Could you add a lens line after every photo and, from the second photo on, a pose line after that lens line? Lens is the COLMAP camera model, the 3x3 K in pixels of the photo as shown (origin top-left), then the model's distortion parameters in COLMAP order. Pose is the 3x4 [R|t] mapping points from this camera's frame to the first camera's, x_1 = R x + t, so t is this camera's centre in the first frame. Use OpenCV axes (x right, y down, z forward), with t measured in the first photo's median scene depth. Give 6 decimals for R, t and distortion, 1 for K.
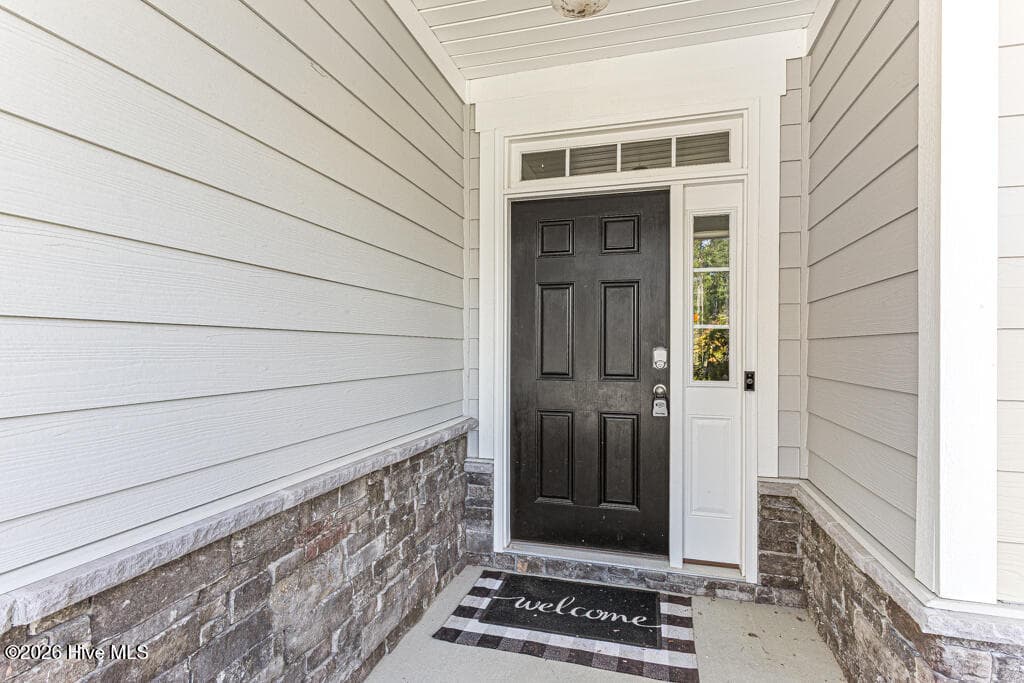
lens RADIAL K [[485.0, 0, 508.5], [0, 485.0, 343.1], [0, 0, 1]] dist [-0.001029, -0.000369]
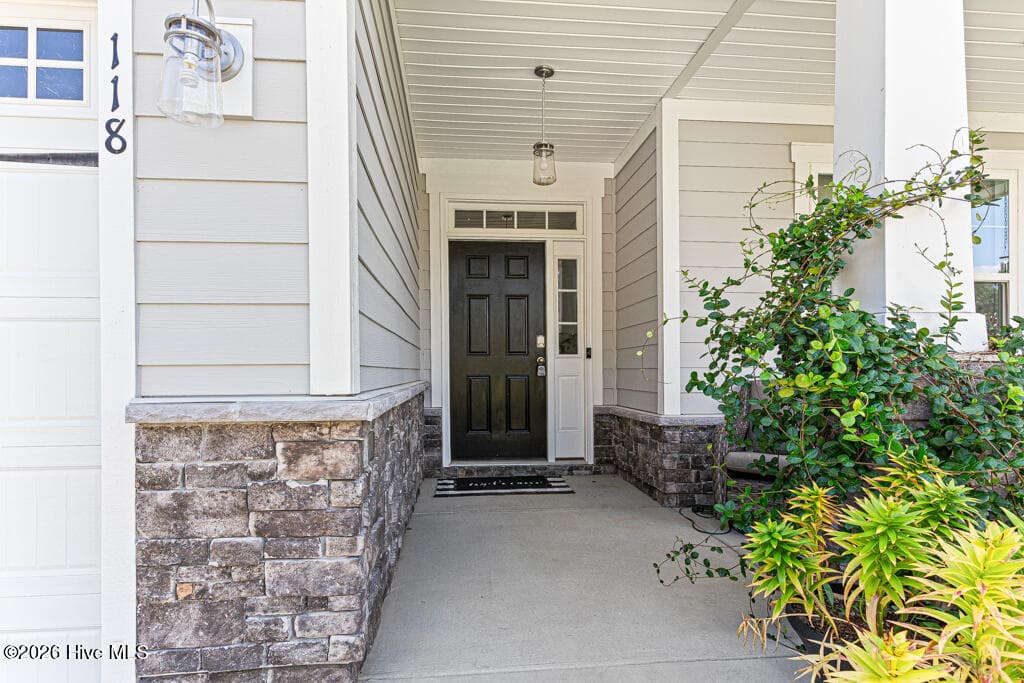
lens RADIAL K [[498.0, 0, 514.8], [0, 498.0, 358.2], [0, 0, 1]] dist [0.001220, 0.000157]
pose [[0.929050, -0.008323, 0.369861, -0.416658], [0.009390, 0.999955, -0.001084, 0.090335], [-0.369836, 0.004480, 0.929086, -0.583463]]
